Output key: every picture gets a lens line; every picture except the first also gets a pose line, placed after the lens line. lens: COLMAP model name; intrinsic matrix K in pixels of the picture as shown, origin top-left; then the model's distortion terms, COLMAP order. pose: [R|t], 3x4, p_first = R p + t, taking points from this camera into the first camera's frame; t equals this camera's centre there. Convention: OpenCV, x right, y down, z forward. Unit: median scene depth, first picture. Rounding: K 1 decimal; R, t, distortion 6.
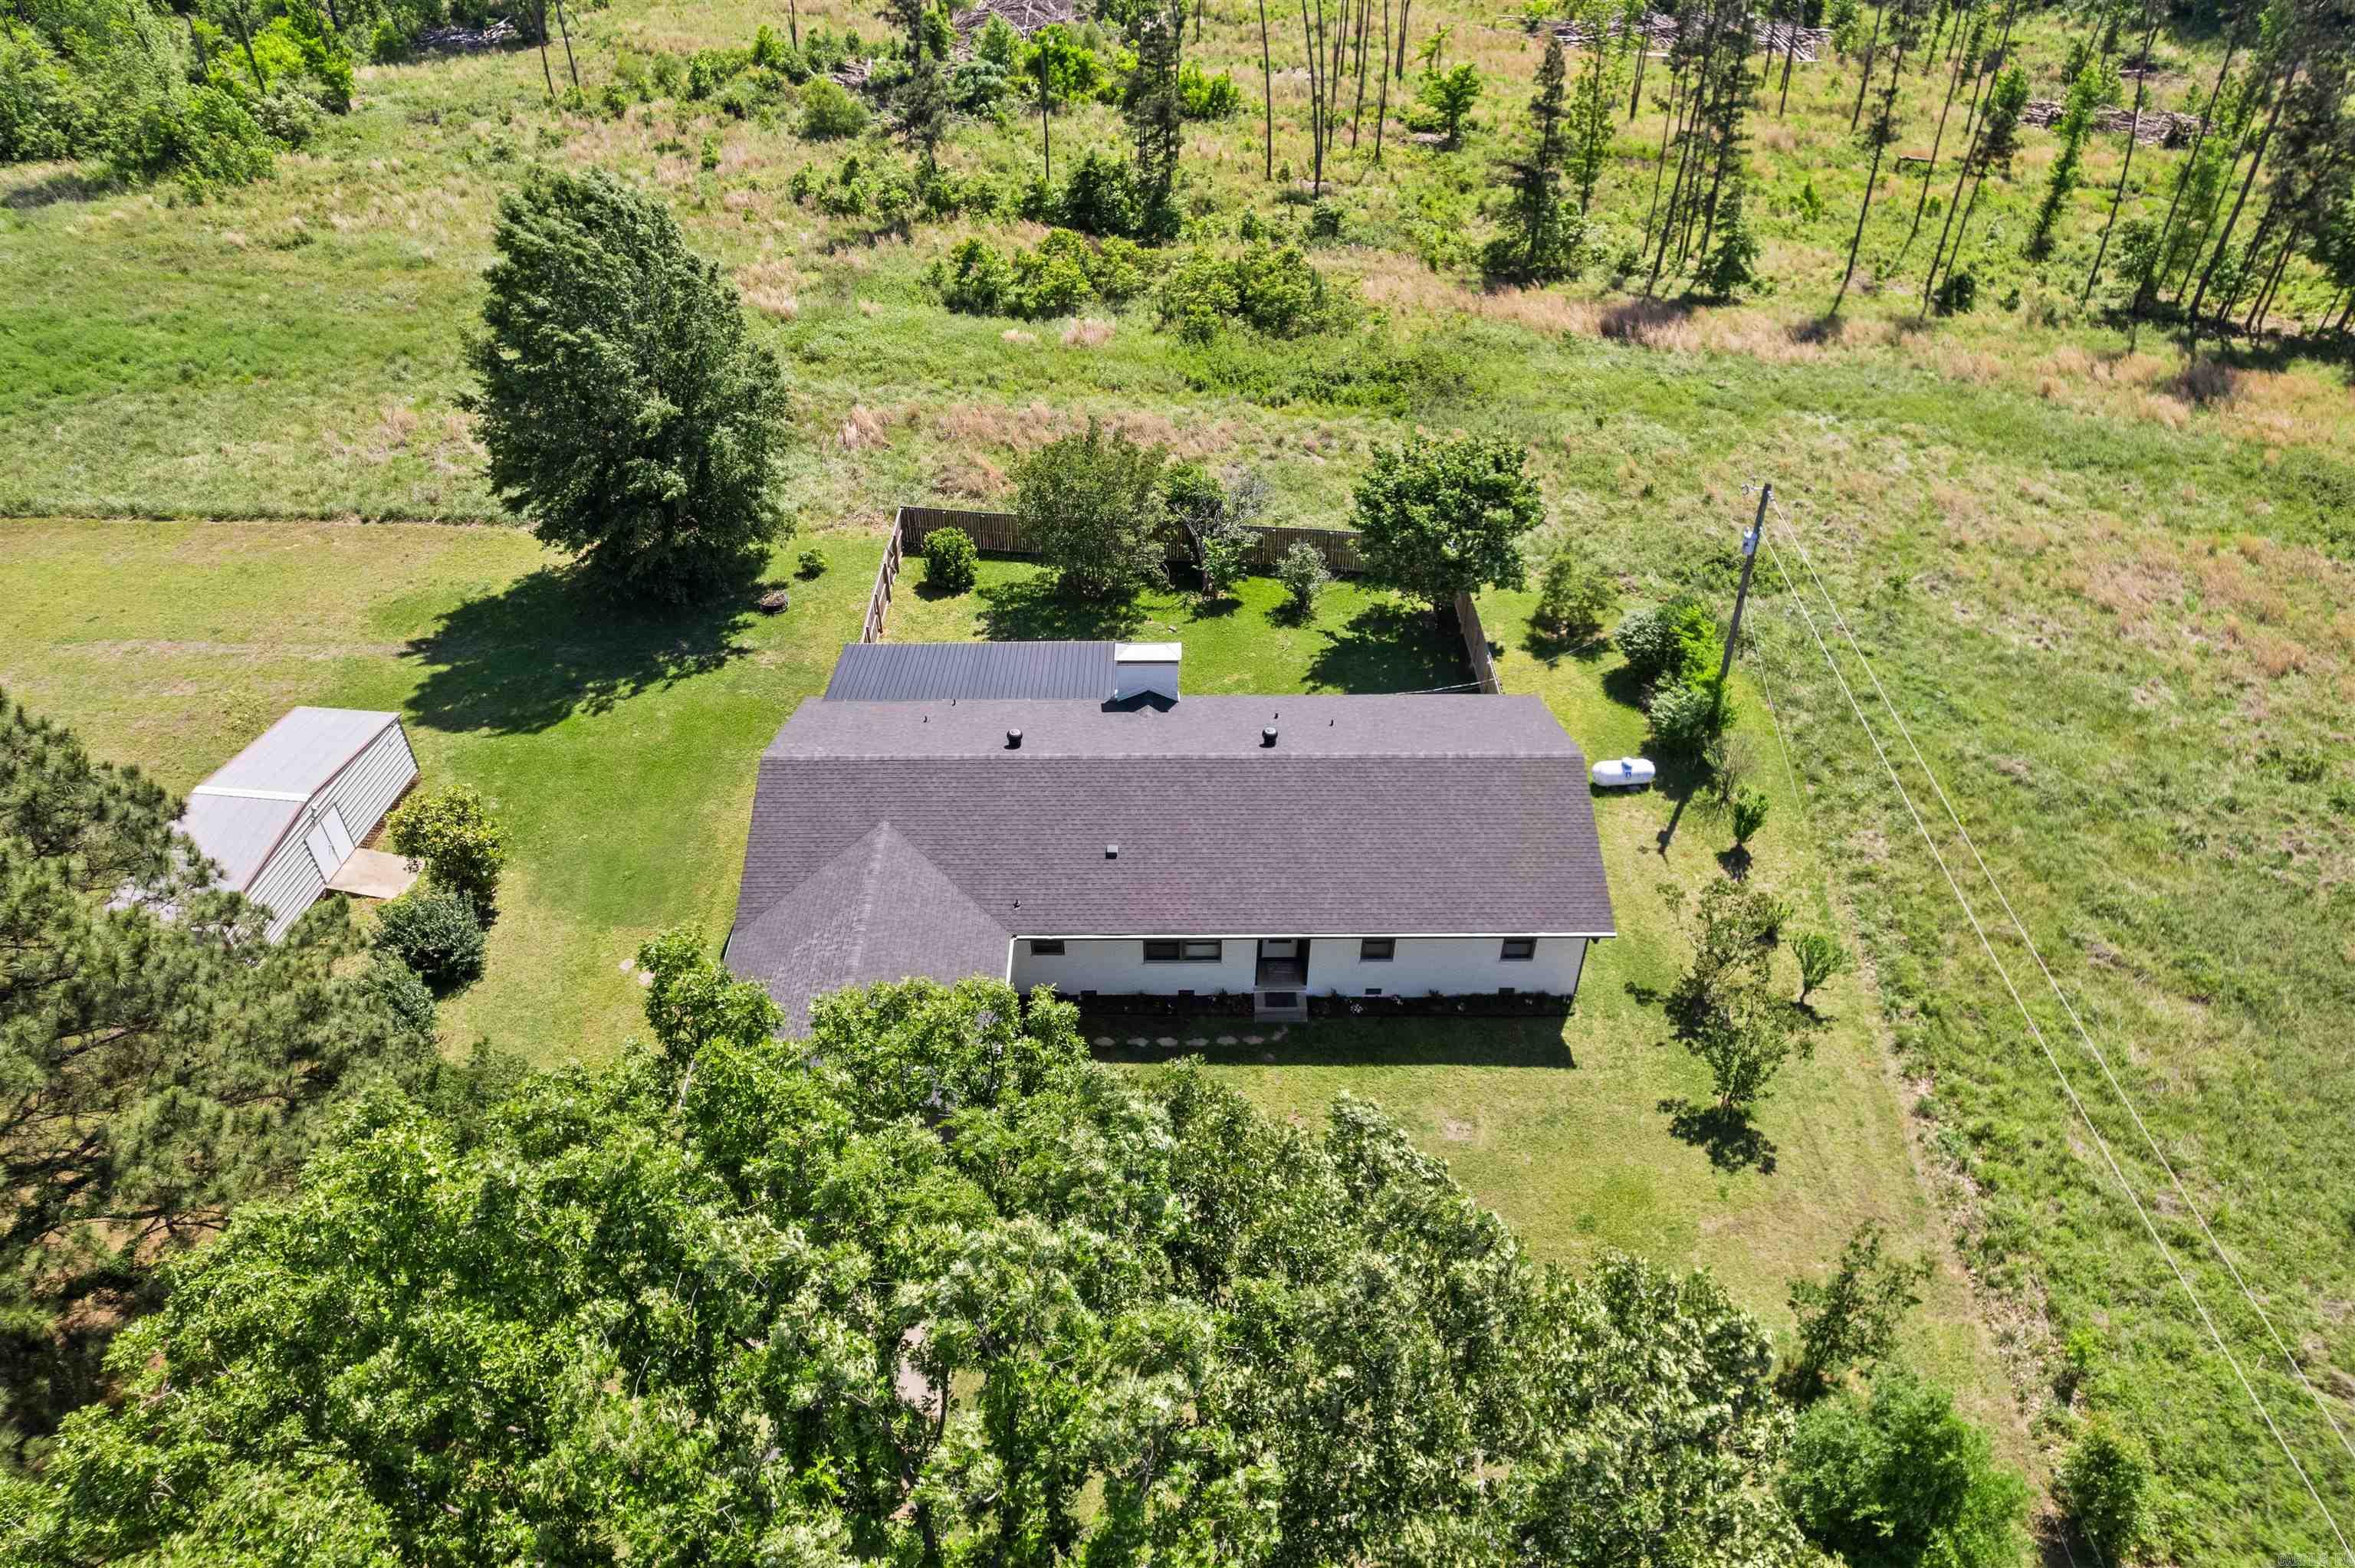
lens RADIAL K [[1496.8, 0, 1182.9], [0, 1496.8, 813.3], [0, 0, 1]] dist [-0.095914, 0.082323]
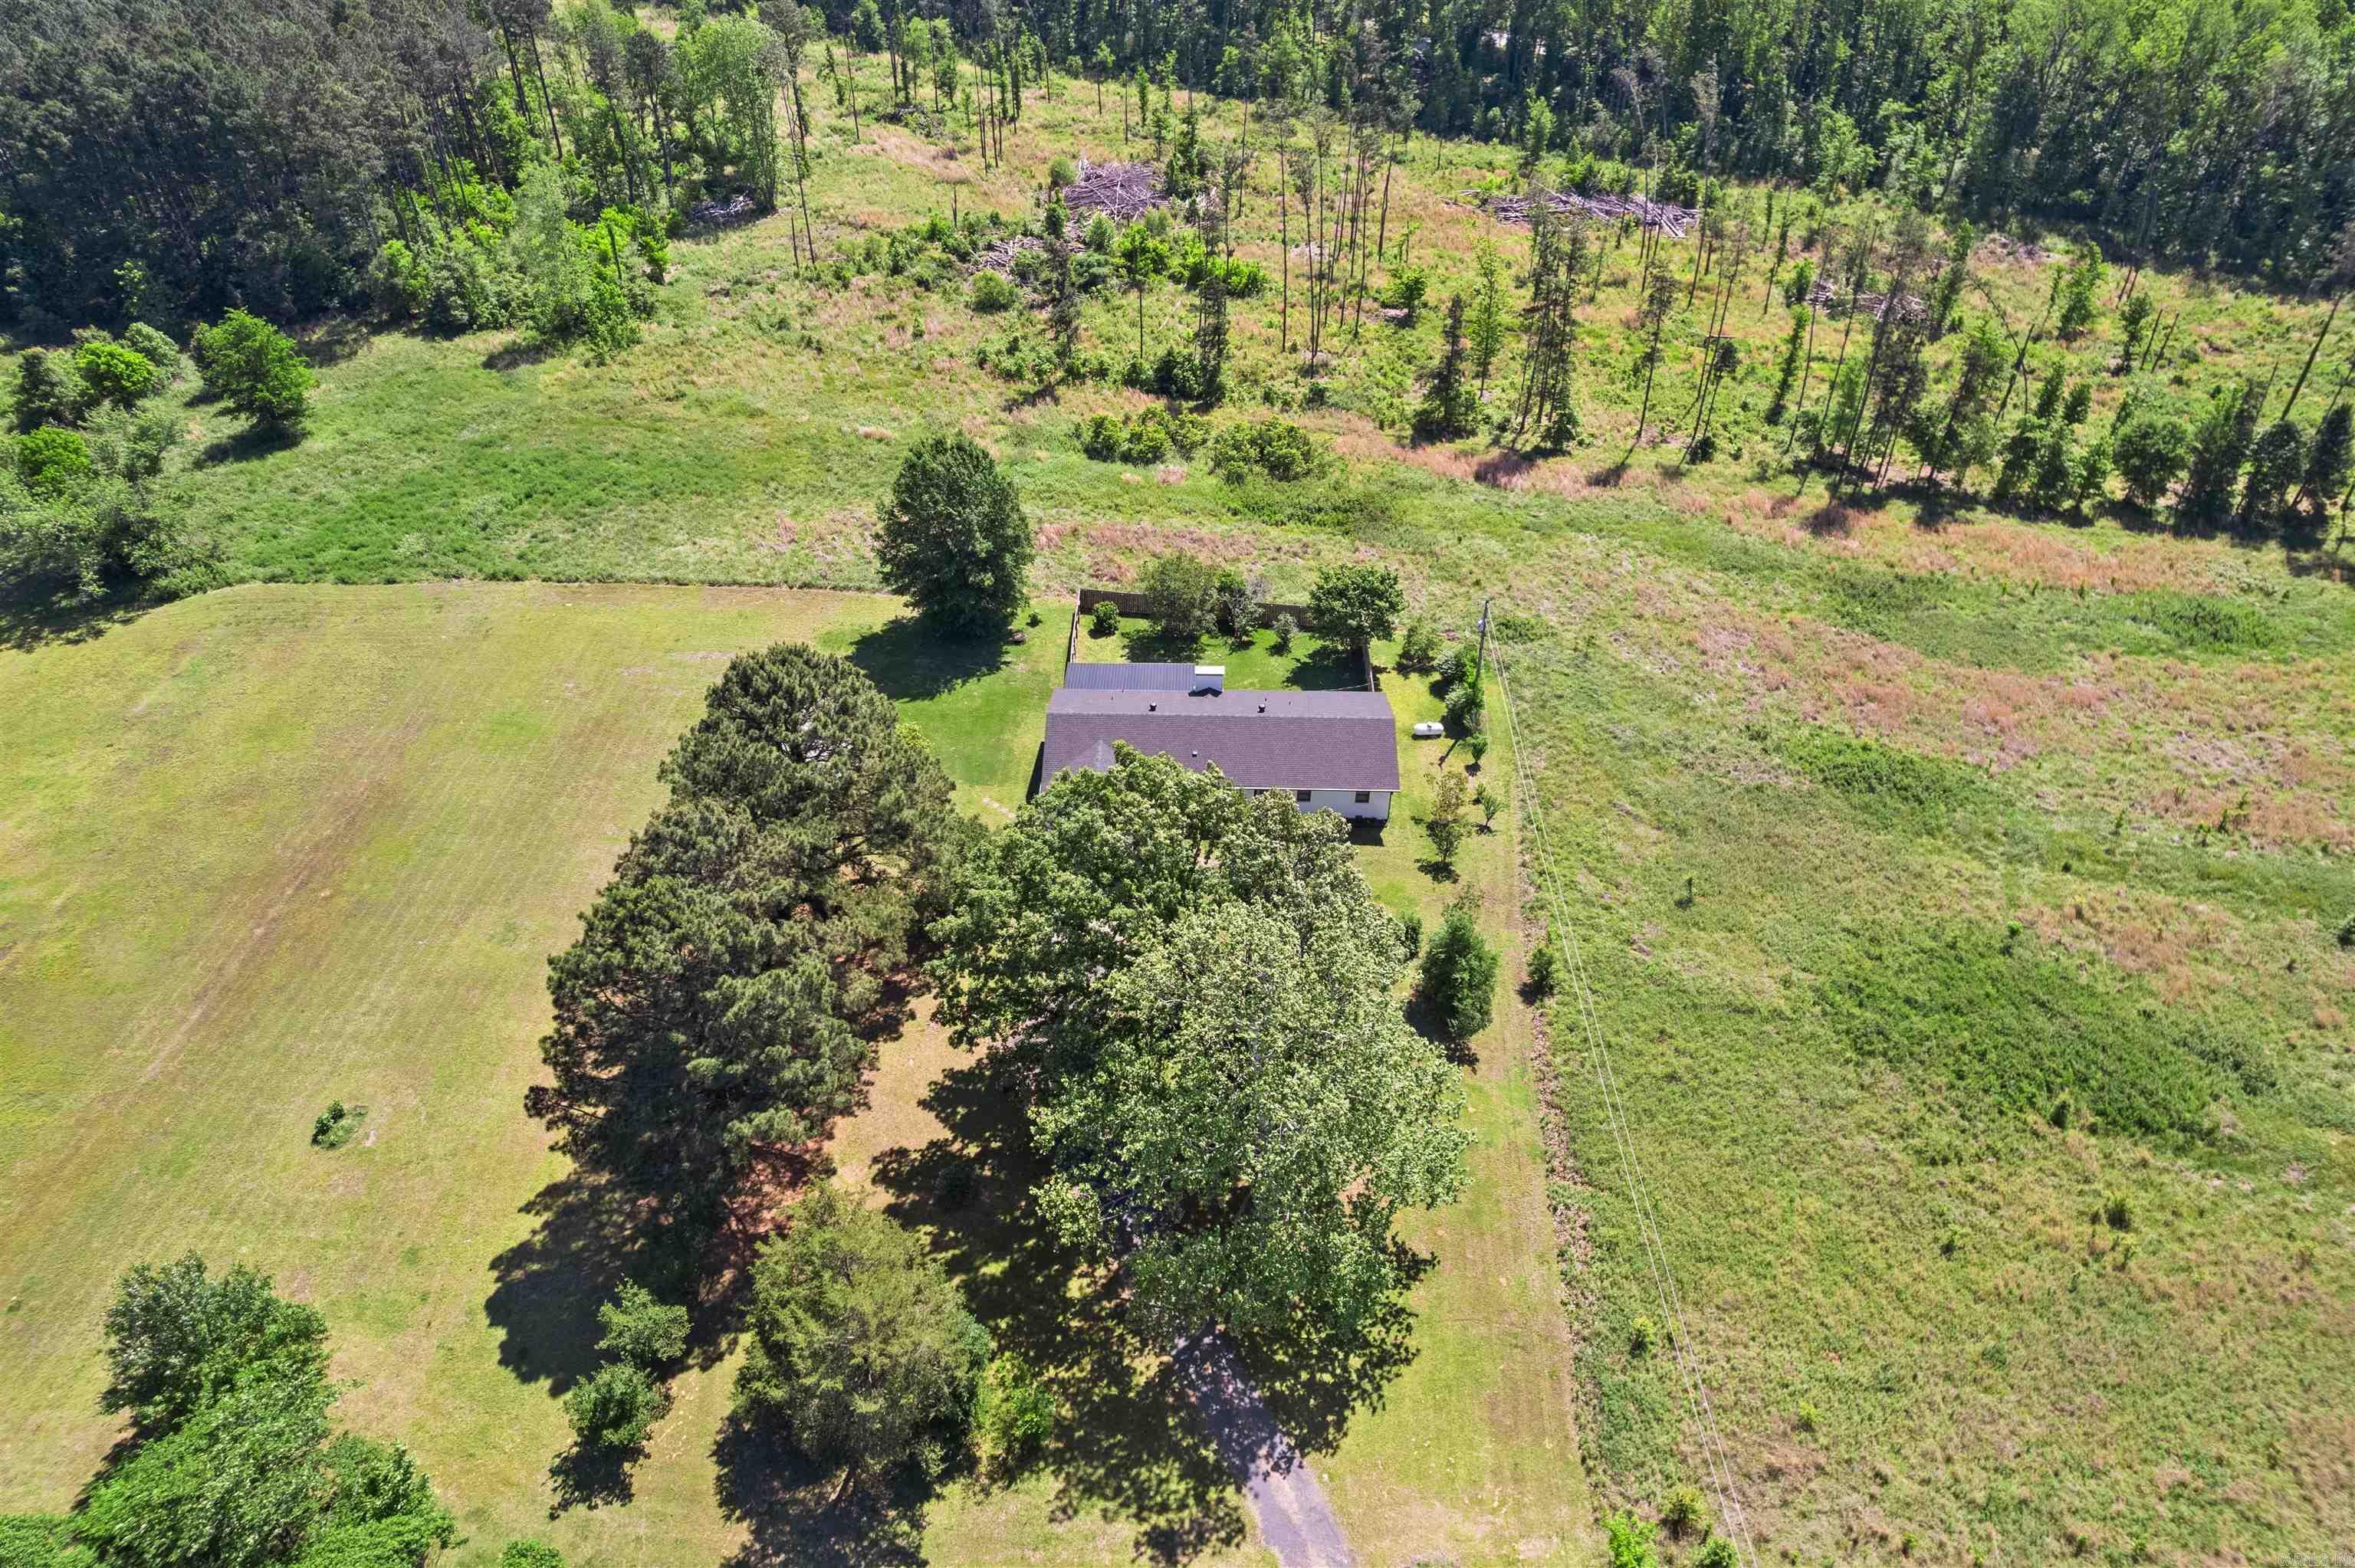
lens RADIAL K [[1496.8, 0, 1182.9], [0, 1496.8, 813.3], [0, 0, 1]] dist [-0.095914, 0.082323]
pose [[0.999605, 0.020588, -0.019138, -0.012224], [-0.020449, 0.999763, 0.007423, 0.069951], [0.019286, -0.007029, 0.999789, -0.952443]]
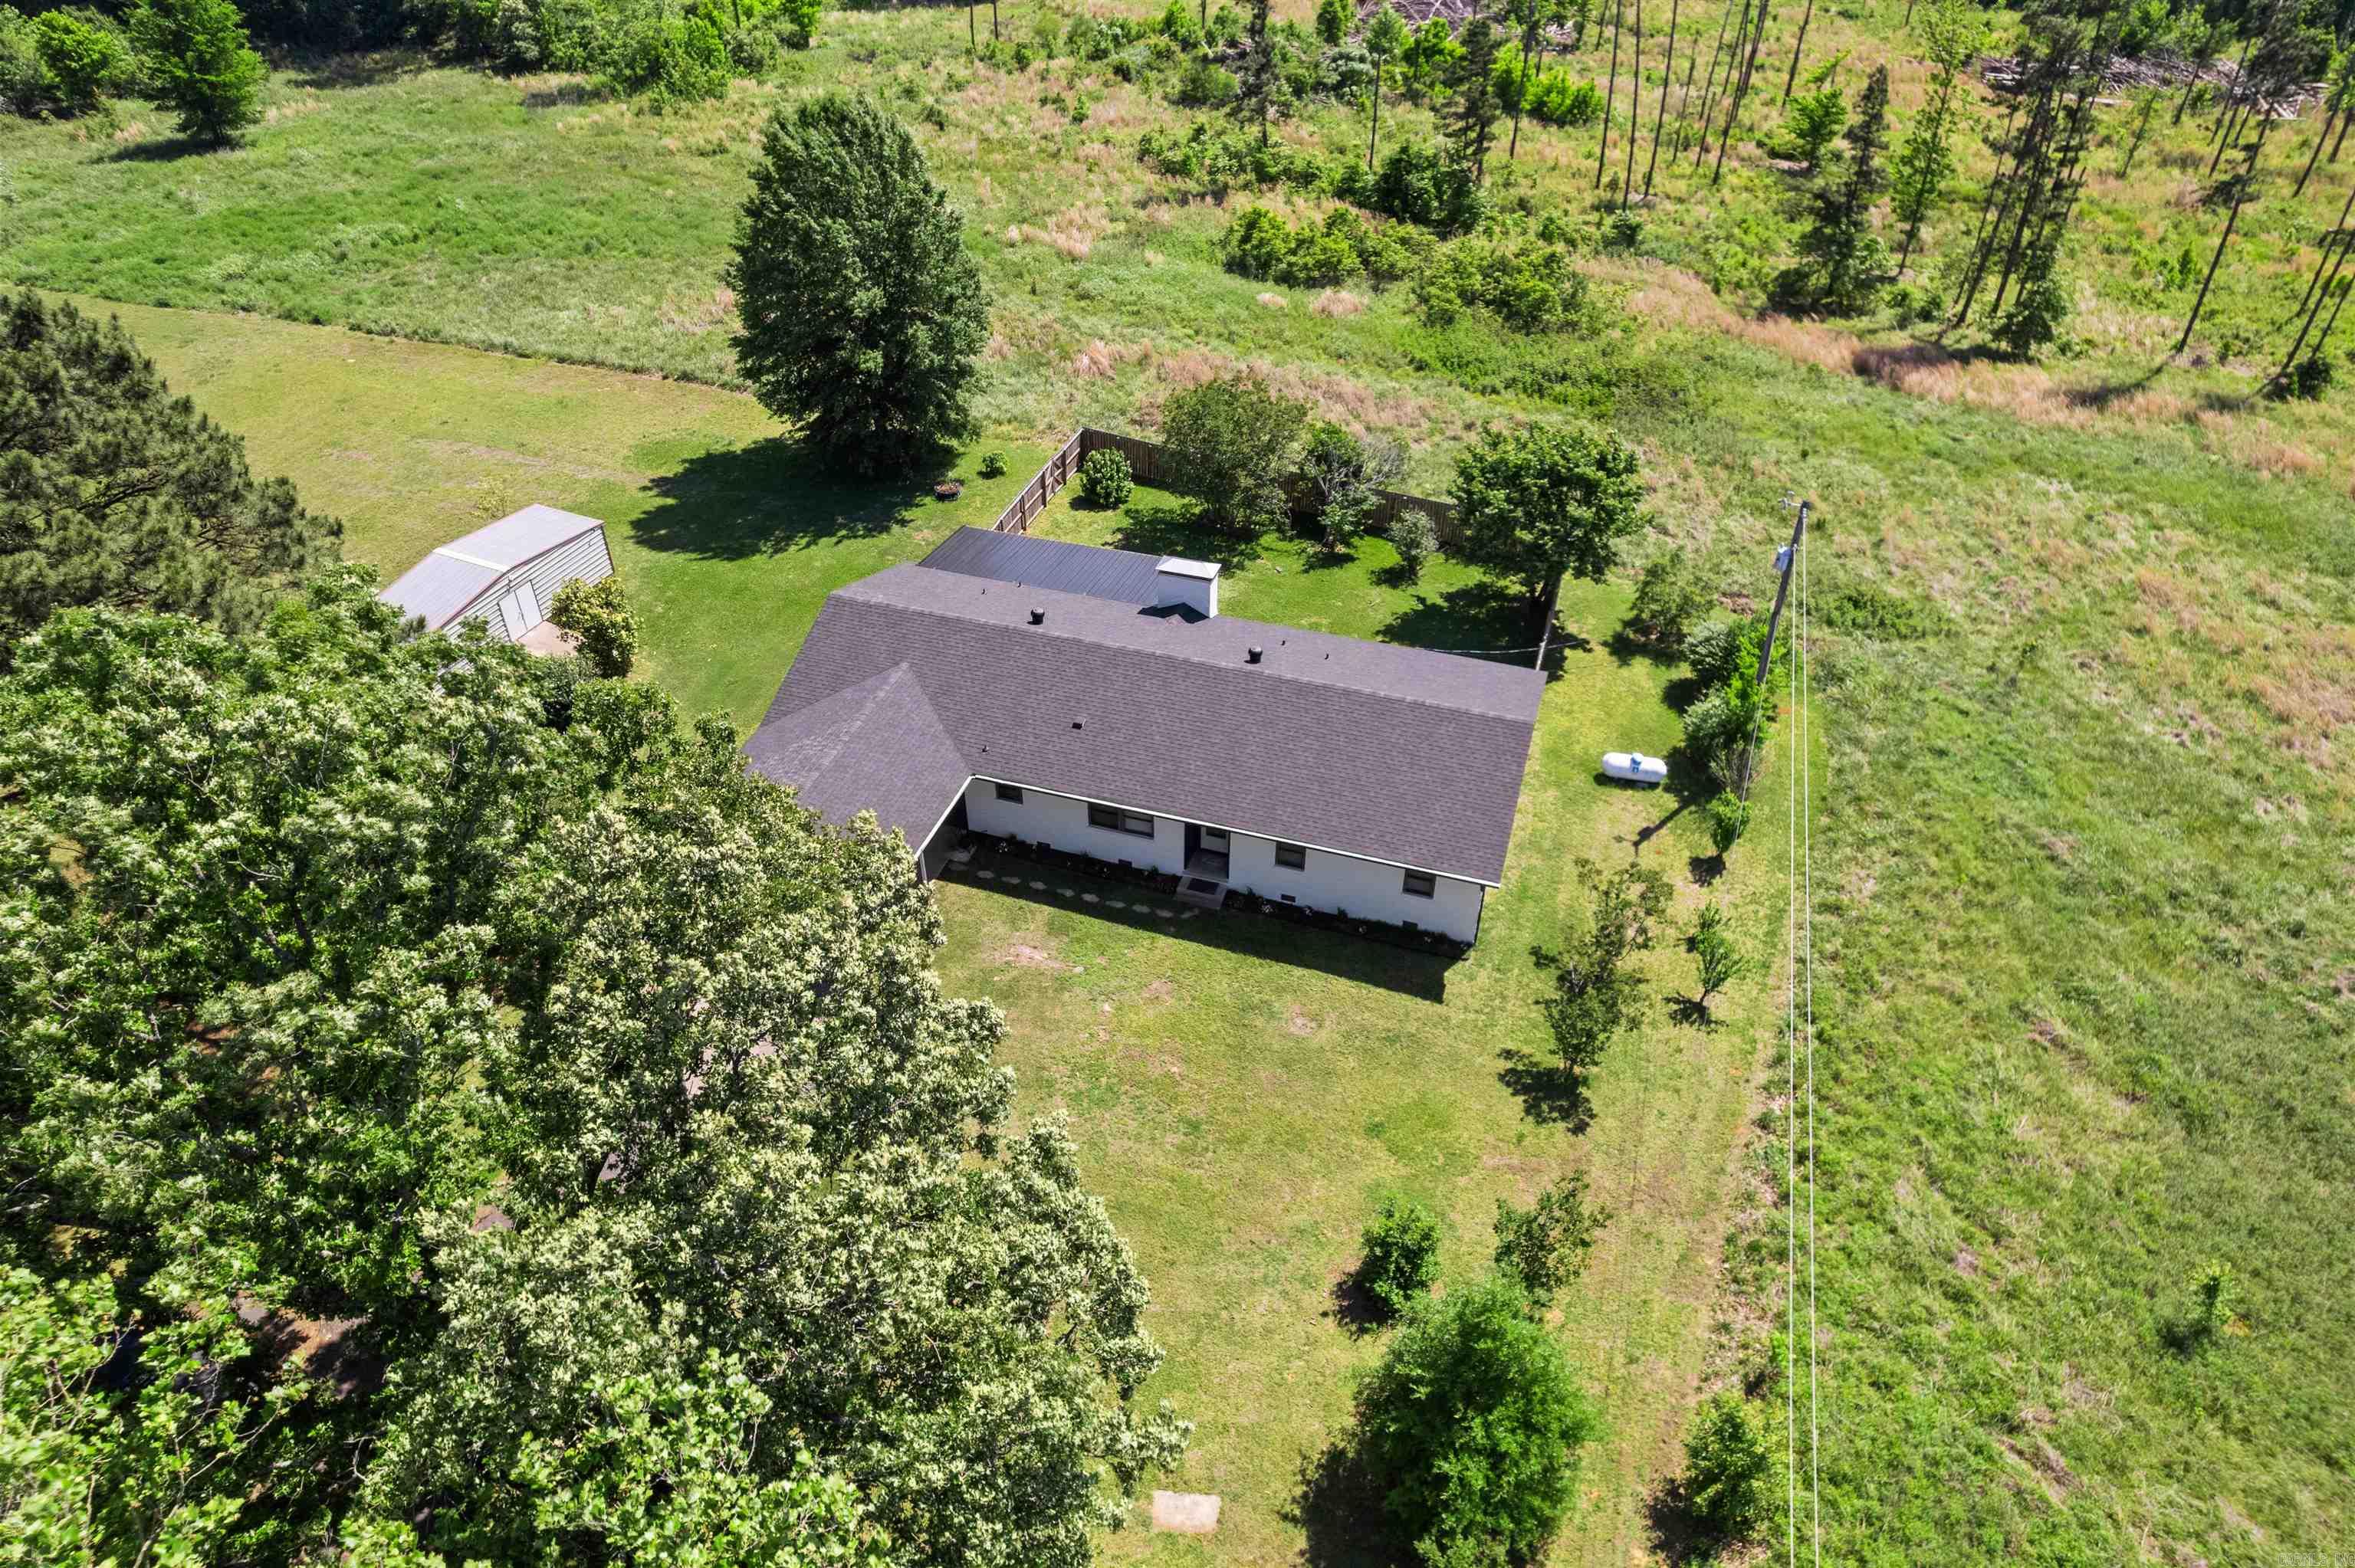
lens RADIAL K [[1496.8, 0, 1182.9], [0, 1496.8, 813.3], [0, 0, 1]] dist [-0.095914, 0.082323]
pose [[0.949097, 0.201175, -0.242372, 0.208719], [-0.200819, 0.979272, 0.026439, 0.031314], [0.242667, 0.023580, 0.969823, -0.049855]]
